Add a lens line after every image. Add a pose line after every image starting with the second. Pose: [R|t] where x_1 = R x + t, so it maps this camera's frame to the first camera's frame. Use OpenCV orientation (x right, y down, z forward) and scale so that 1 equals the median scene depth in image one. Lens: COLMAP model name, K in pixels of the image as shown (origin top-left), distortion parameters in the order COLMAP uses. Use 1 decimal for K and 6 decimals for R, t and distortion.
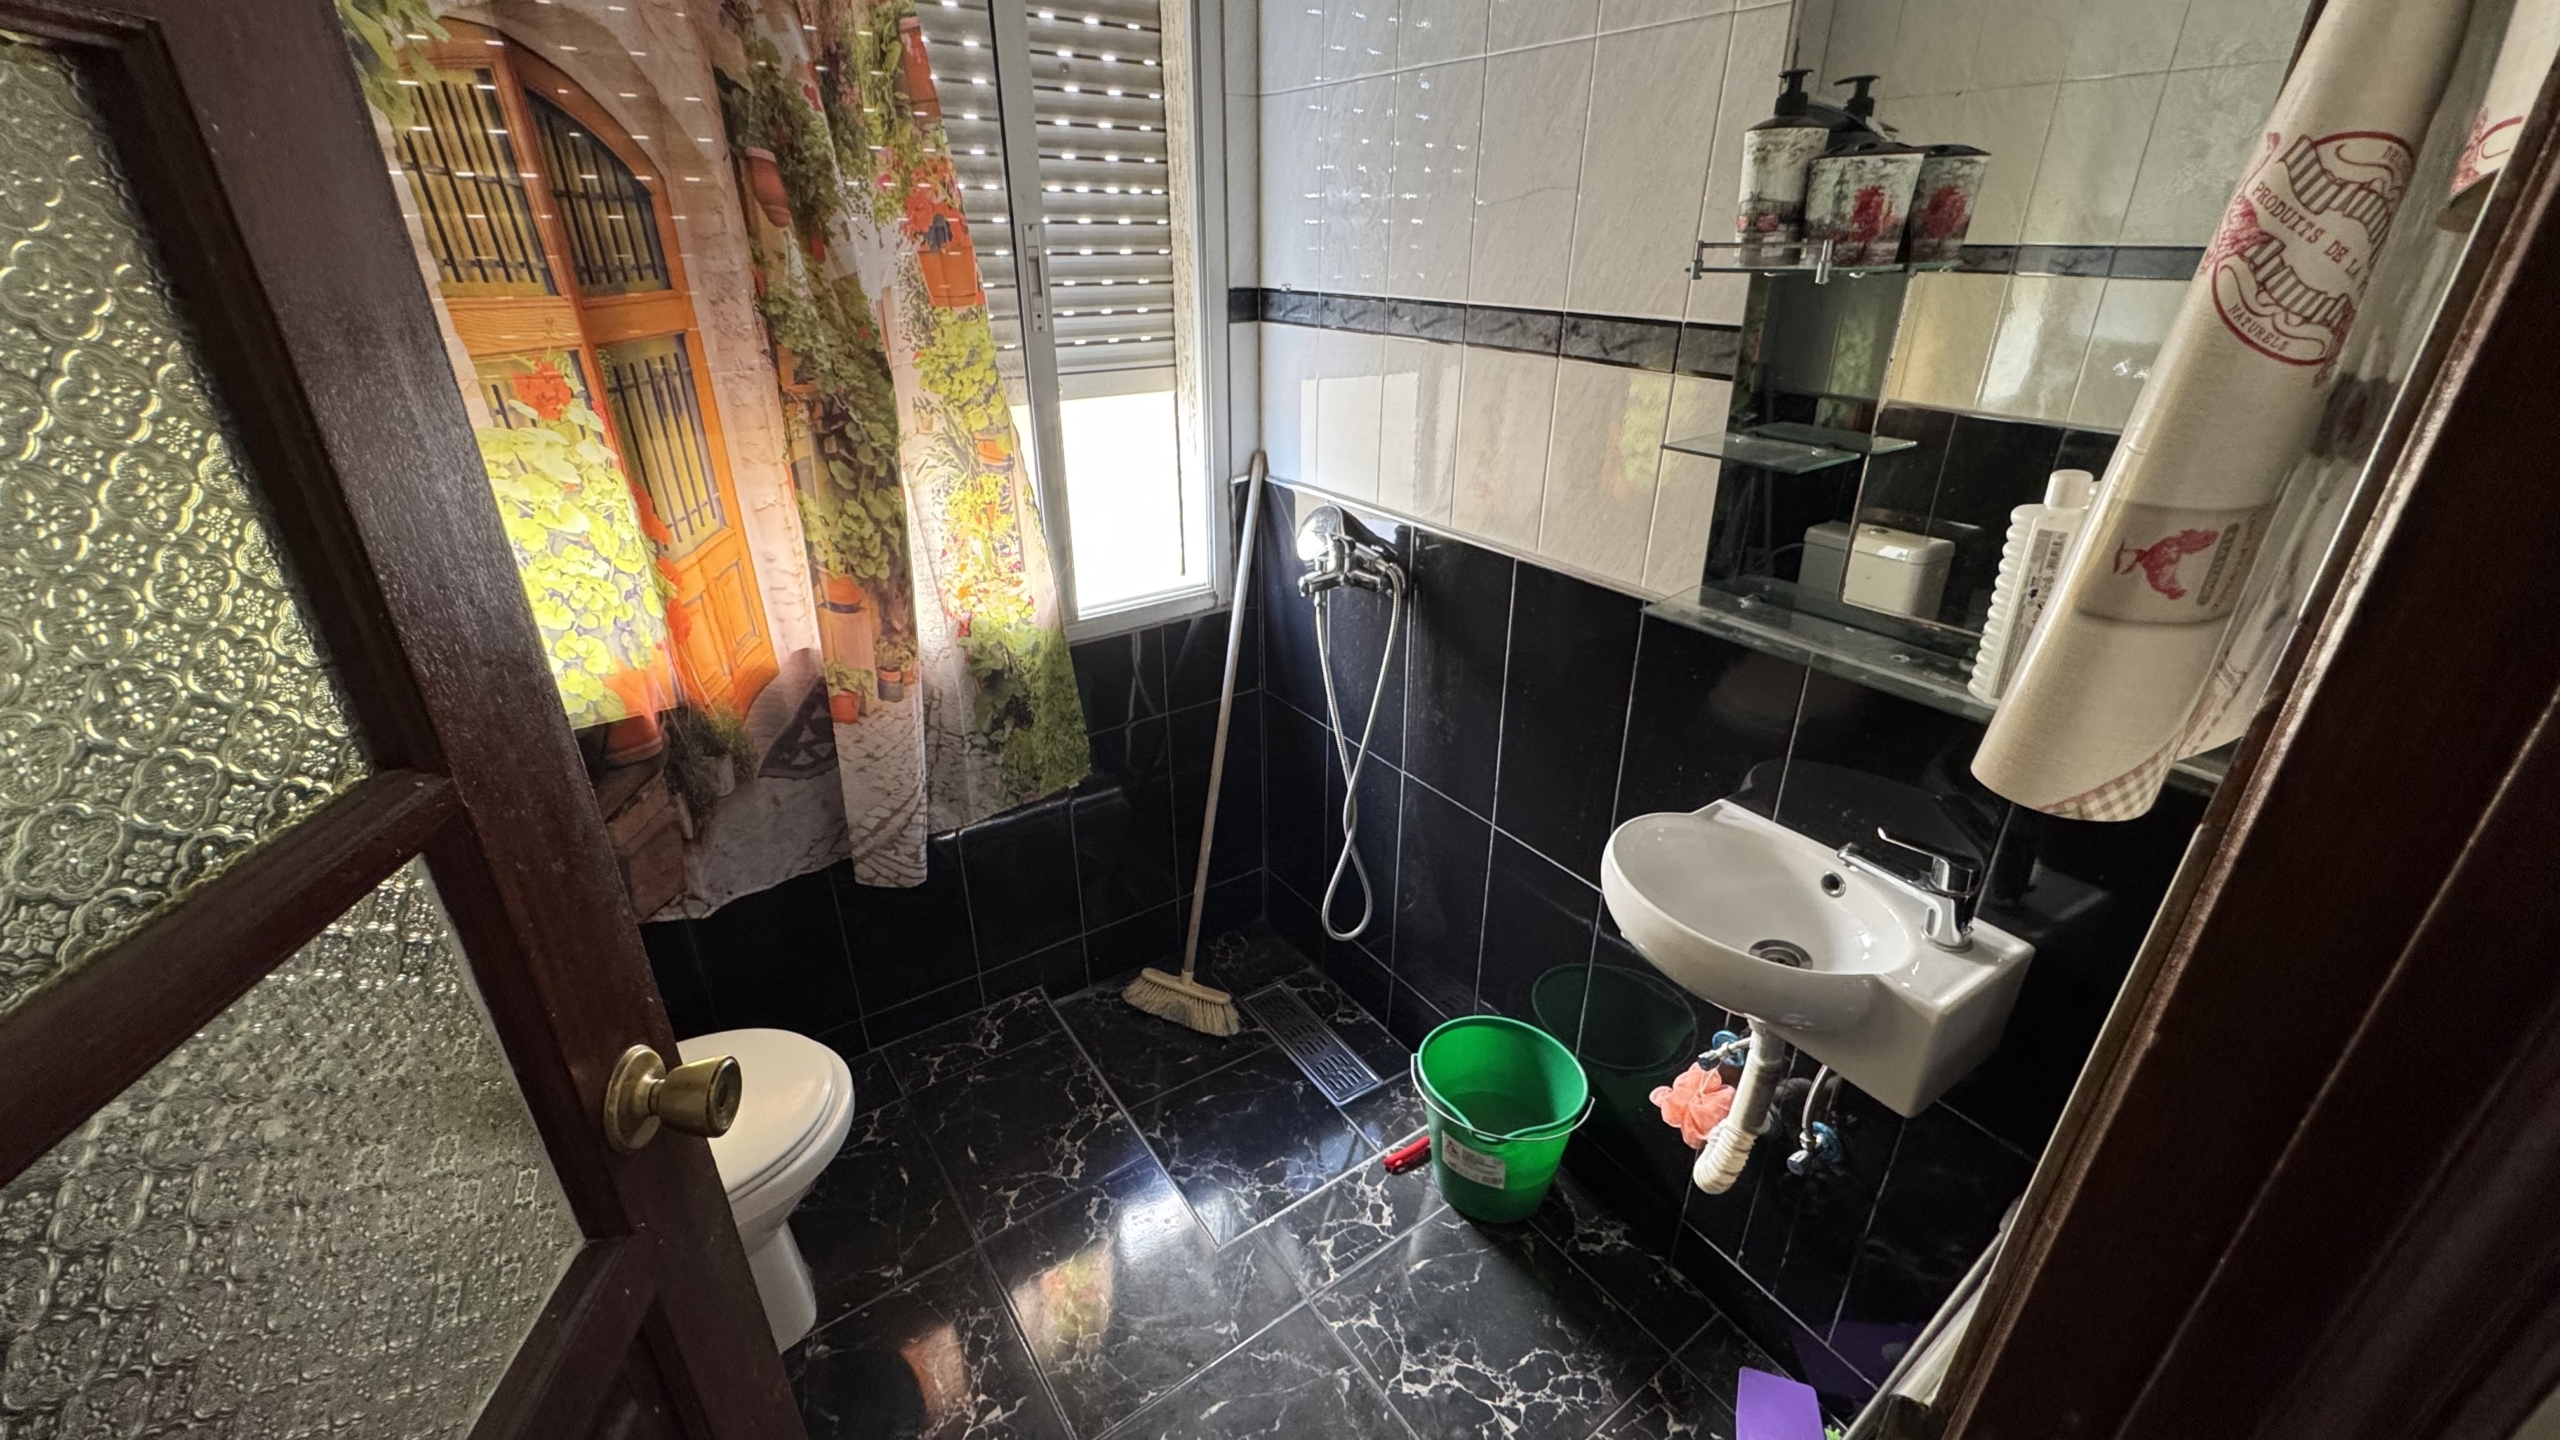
lens RADIAL K [[1027.7, 0, 1286.8], [0, 1027.7, 726.4], [0, 0, 1]] dist [-0.001733, 0.000212]
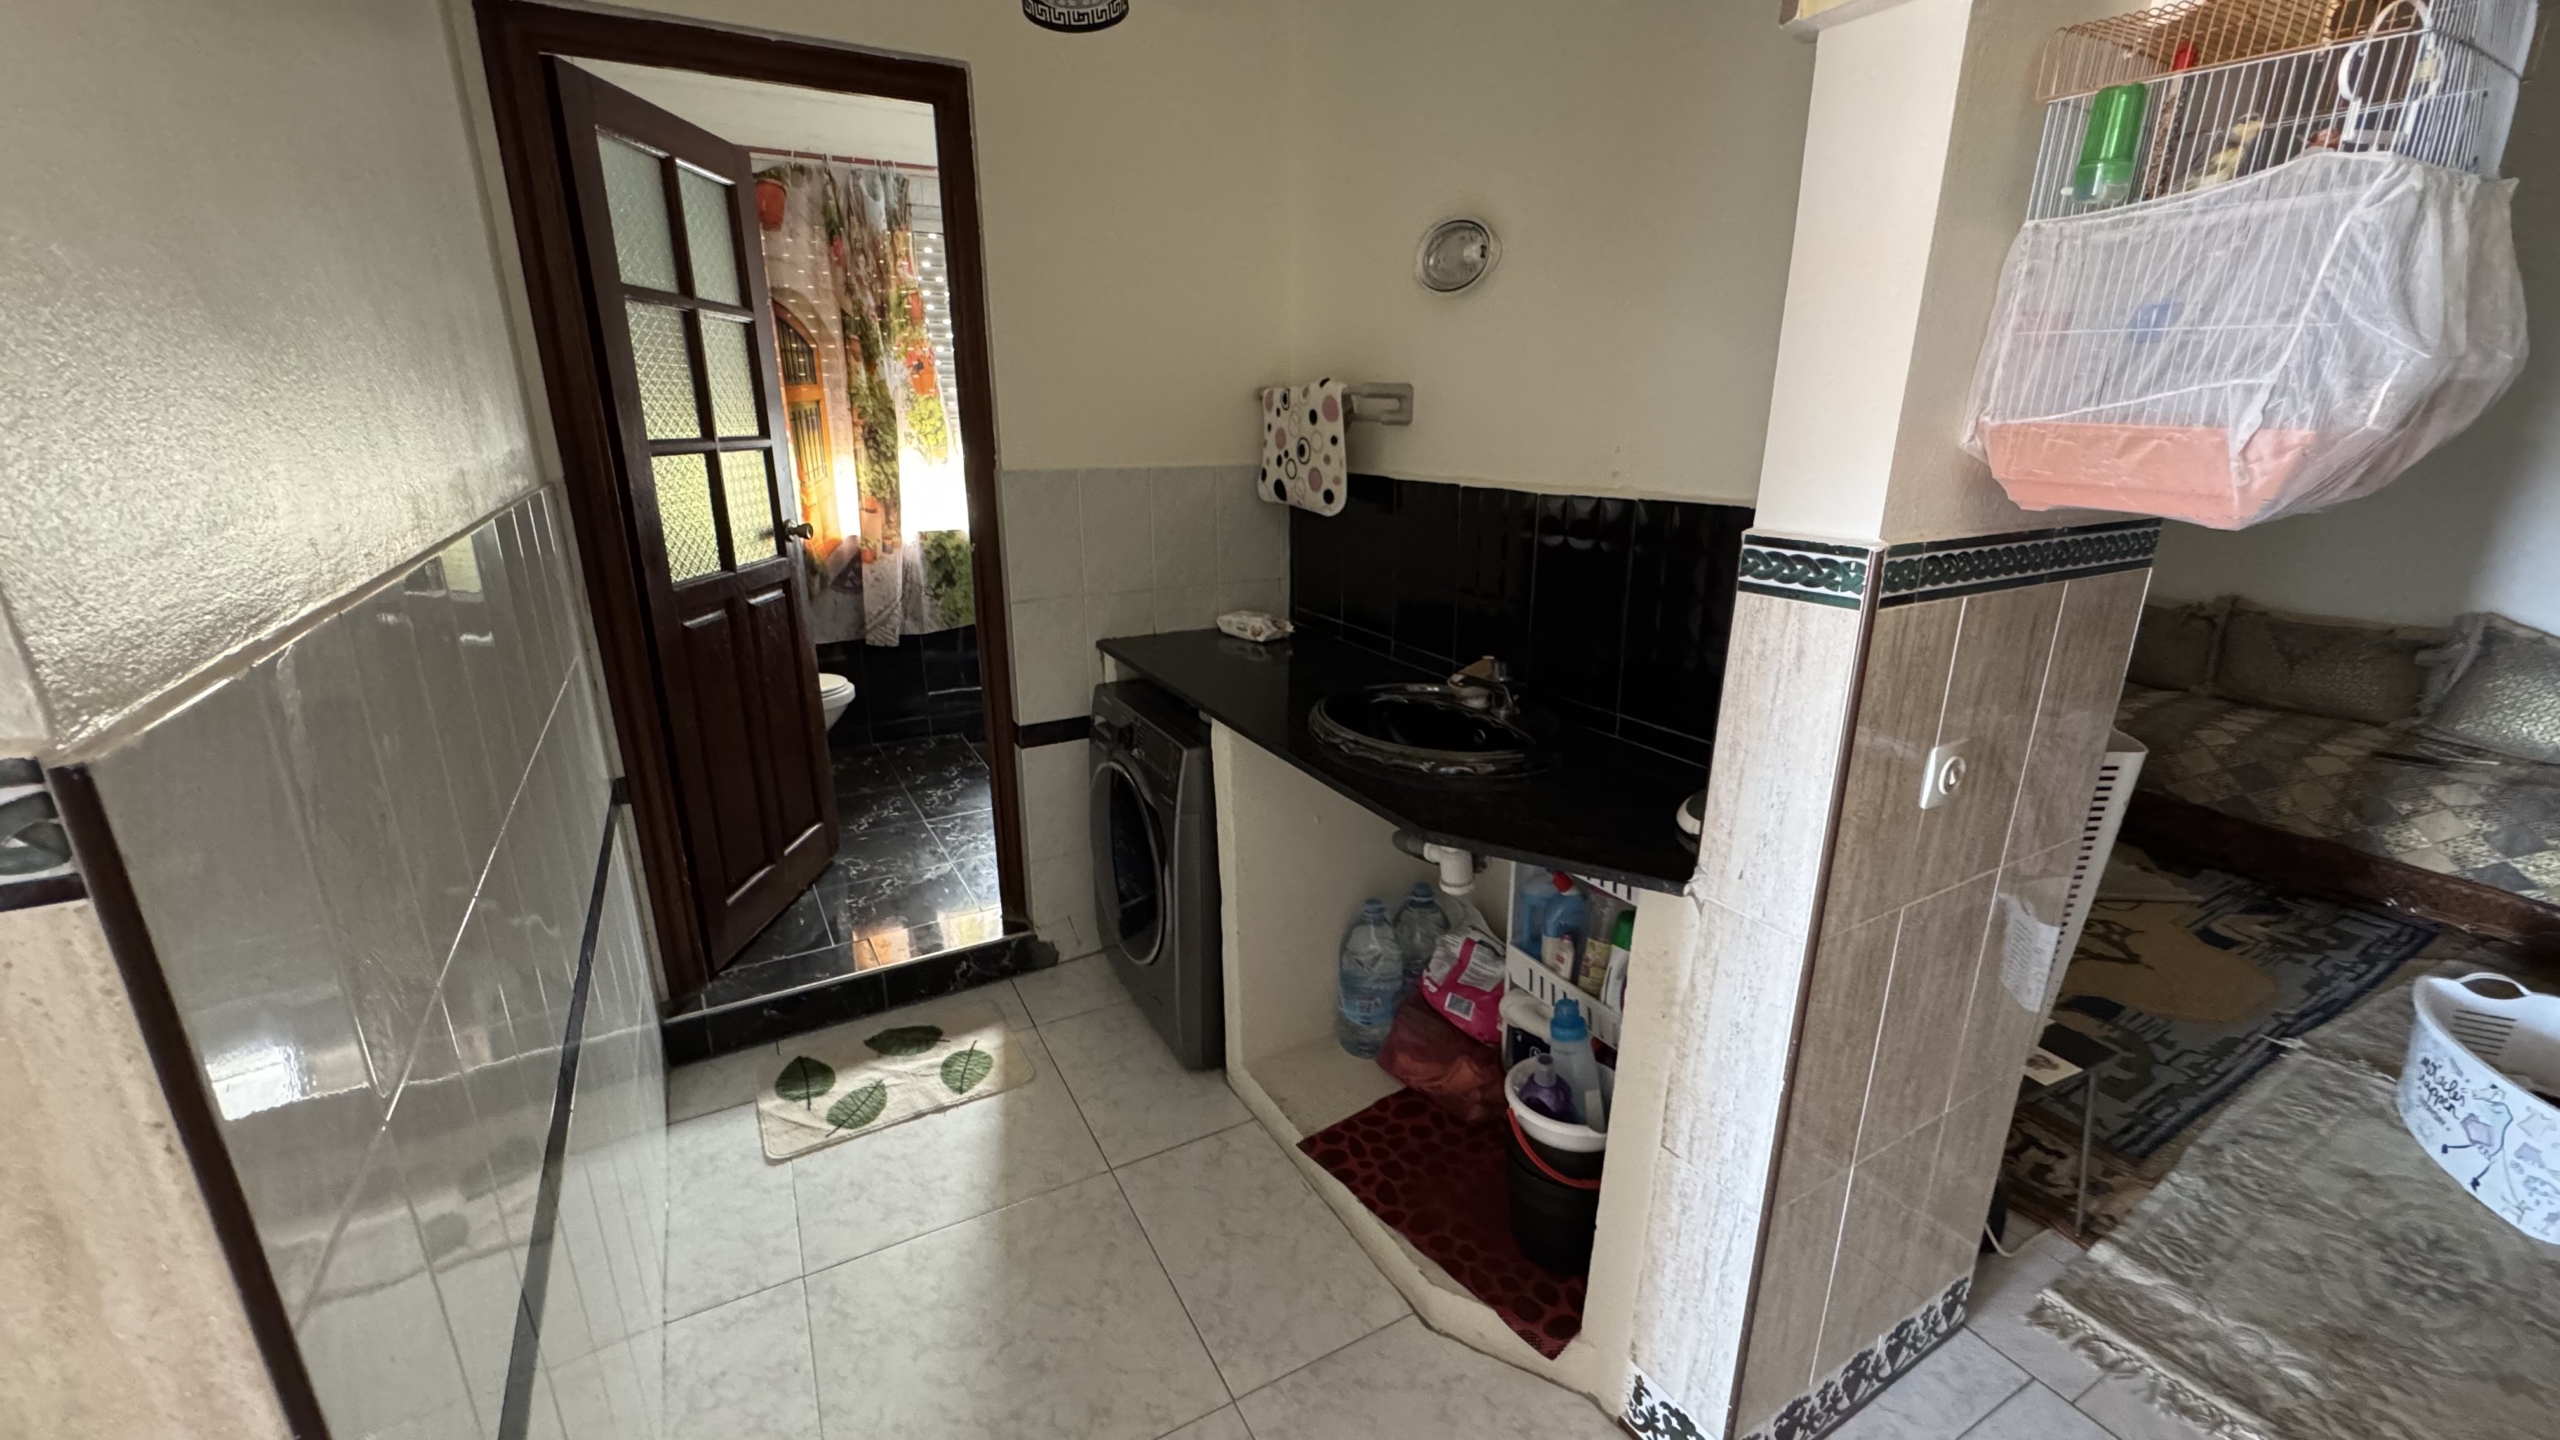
lens RADIAL K [[1027.7, 0, 1277.0], [0, 1027.7, 718.0], [0, 0, 1]] dist [-0.001733, 0.000212]
pose [[0.996780, 0.028298, -0.075023, 0.761011], [-0.039256, 0.988077, -0.148872, 0.727613], [0.069915, 0.151338, 0.986006, -1.320366]]
